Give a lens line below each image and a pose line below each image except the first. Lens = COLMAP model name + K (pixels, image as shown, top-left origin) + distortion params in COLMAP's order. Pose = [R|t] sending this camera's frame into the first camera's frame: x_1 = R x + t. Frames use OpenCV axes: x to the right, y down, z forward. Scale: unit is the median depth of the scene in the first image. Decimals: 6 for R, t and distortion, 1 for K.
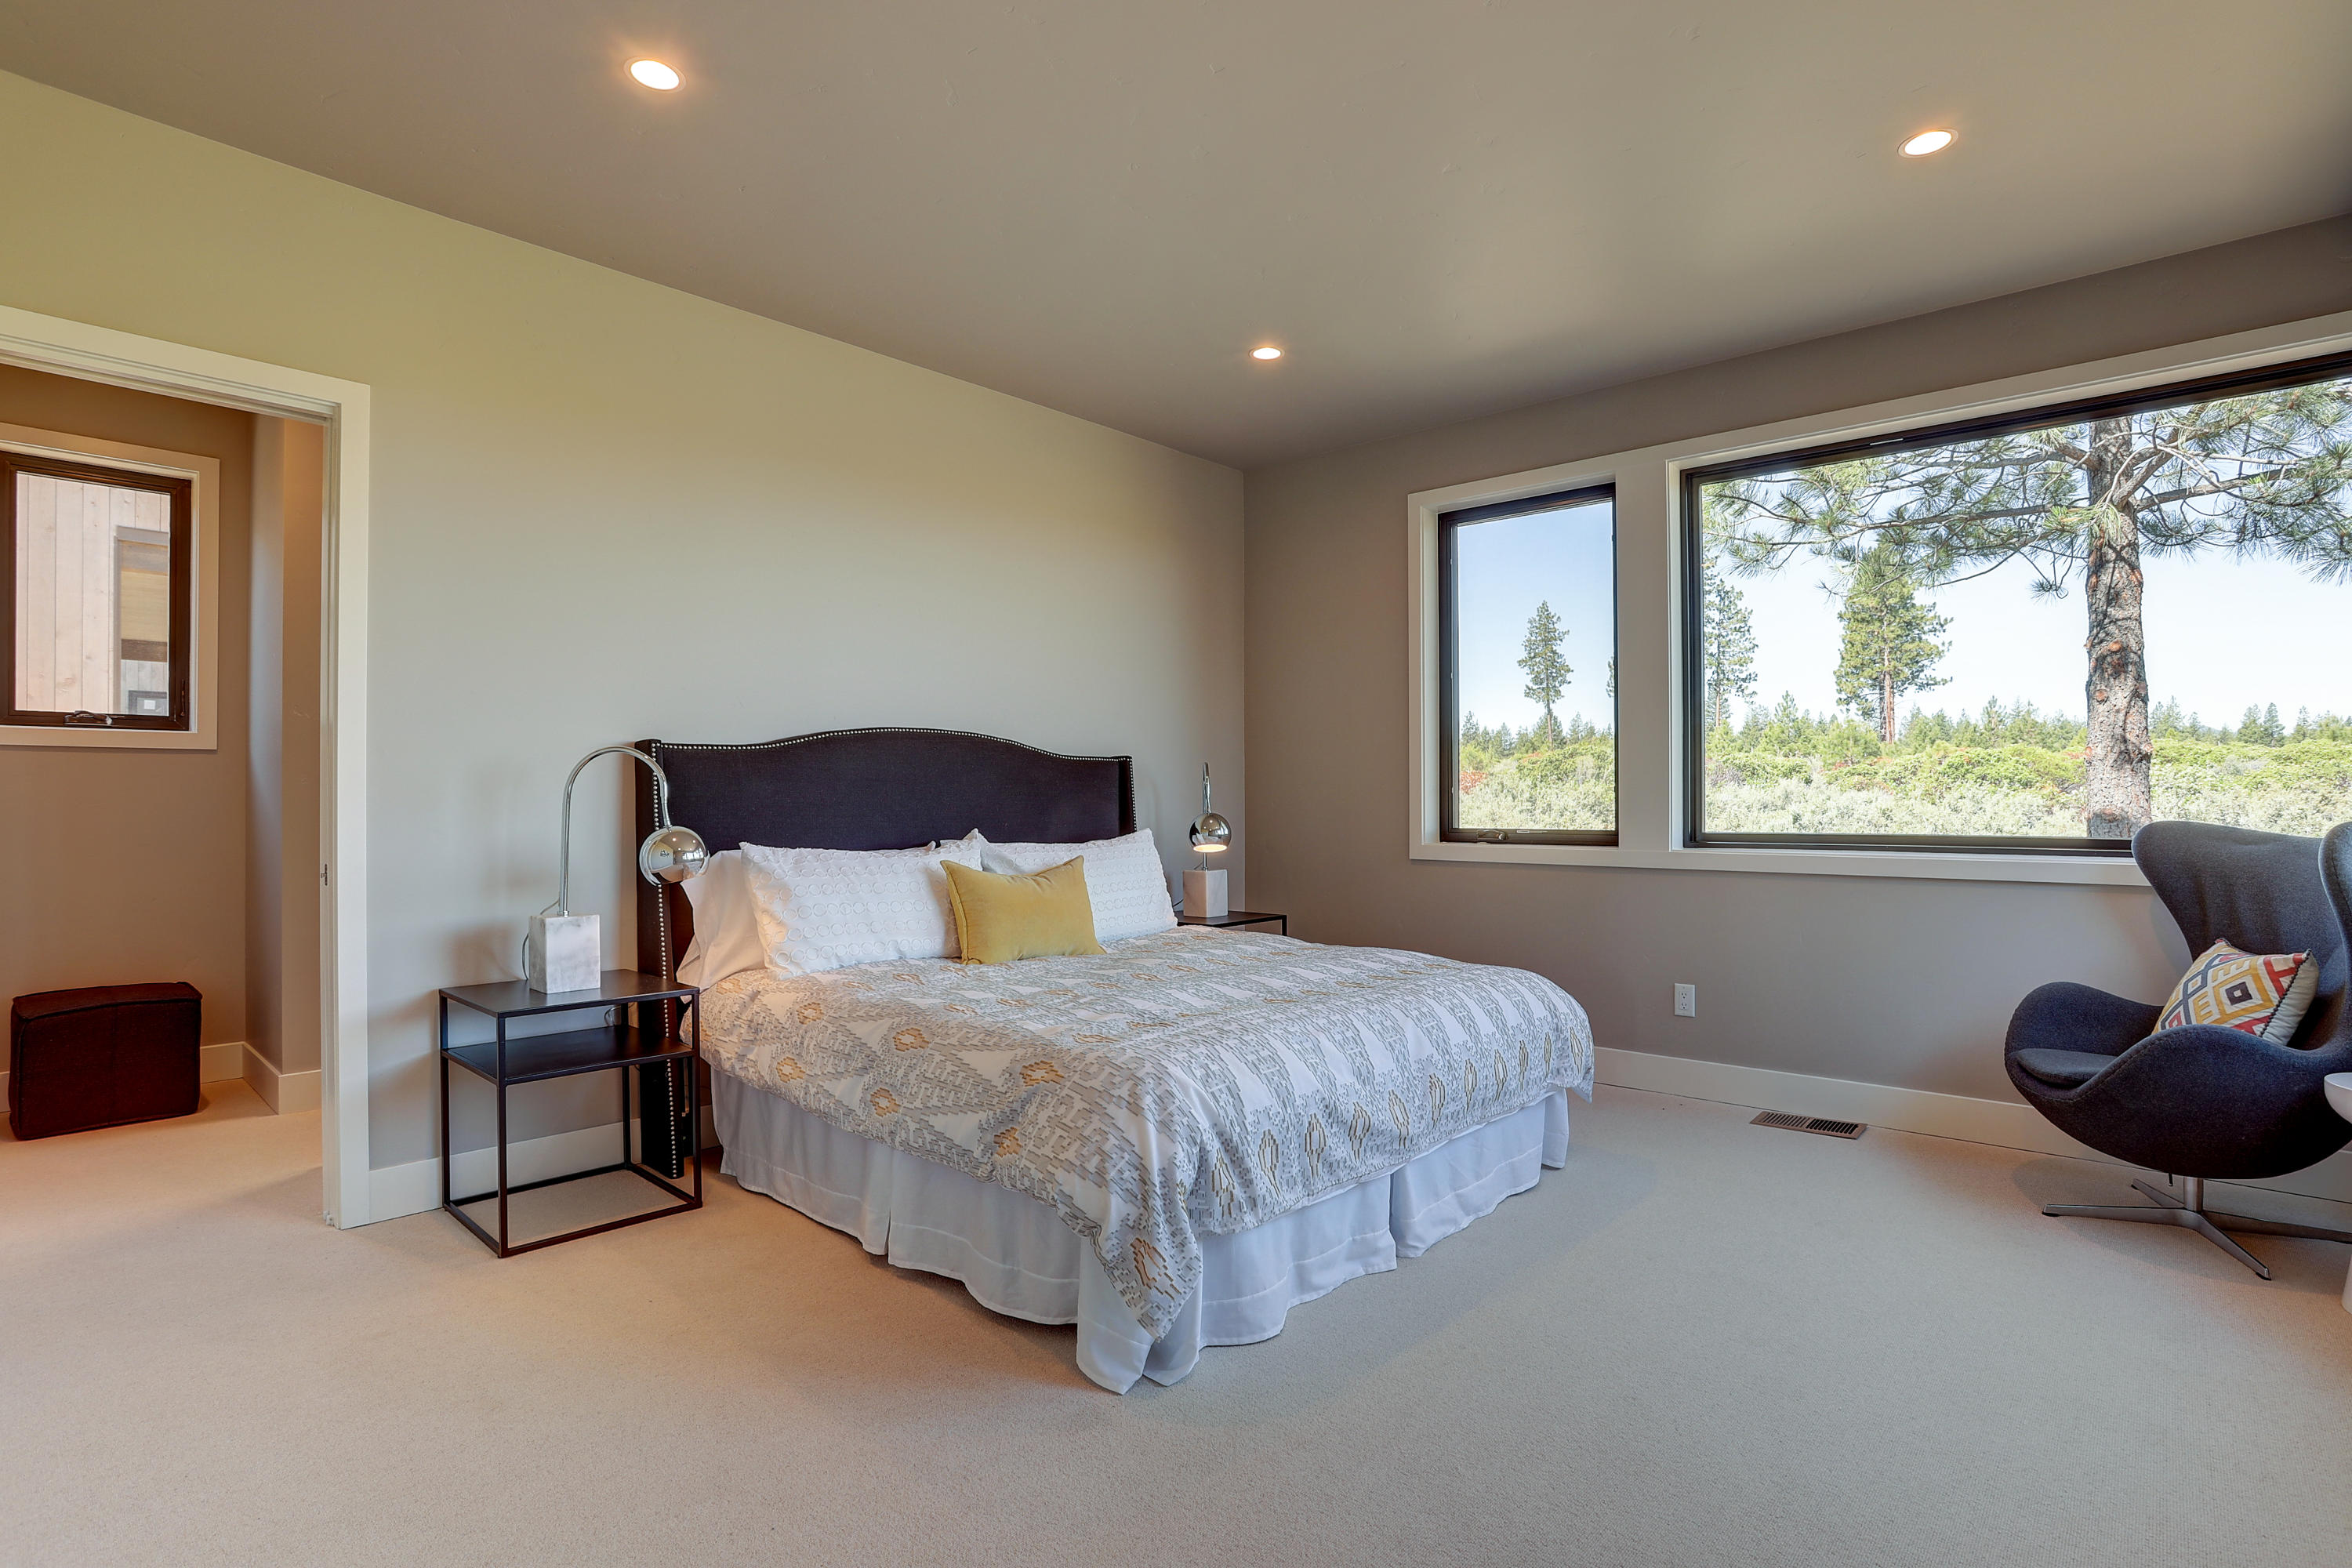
lens RADIAL K [[1142.6, 0, 1232.9], [0, 1142.6, 791.5], [0, 0, 1]] dist [-0.096717, 0.063548]
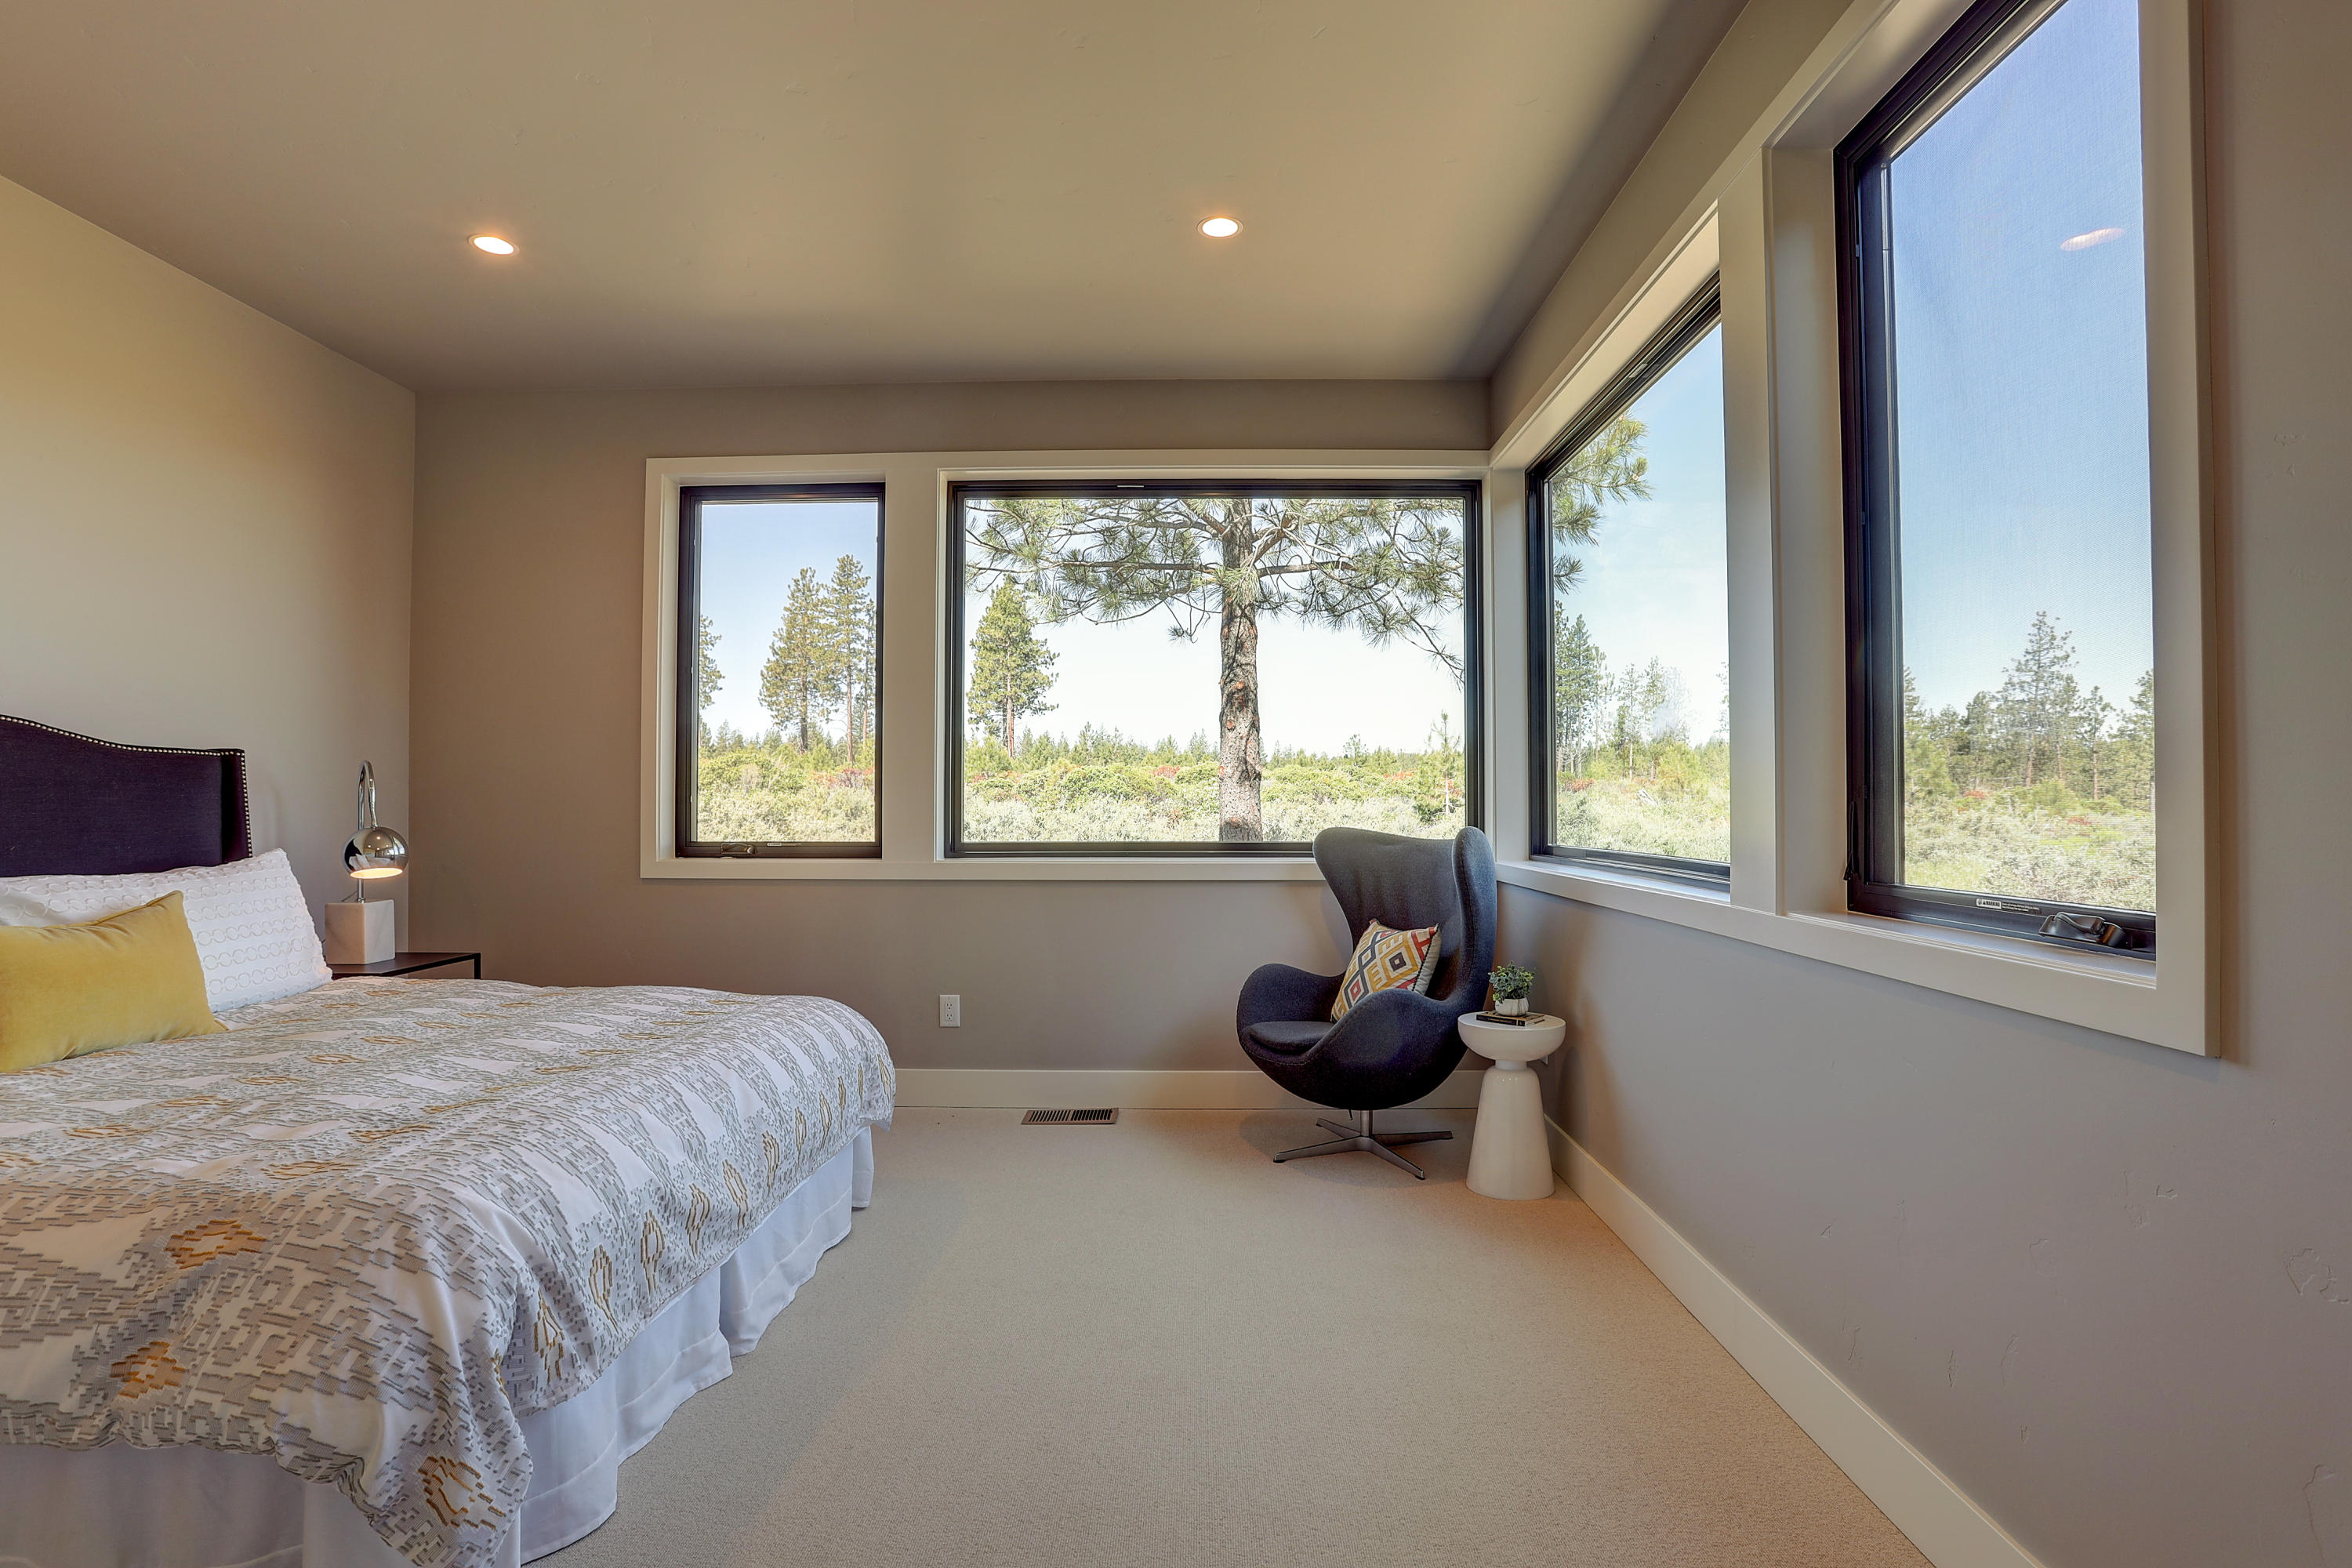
lens RADIAL K [[1125.0, 0, 1175.5], [0, 1125.0, 799.7], [0, 0, 1]] dist [-0.059723, 0.024548]
pose [[0.774763, 0.005563, 0.632227, -0.099226], [-0.004969, 0.999984, -0.002709, -0.000270], [-0.632232, -0.001043, 0.774779, 0.134100]]
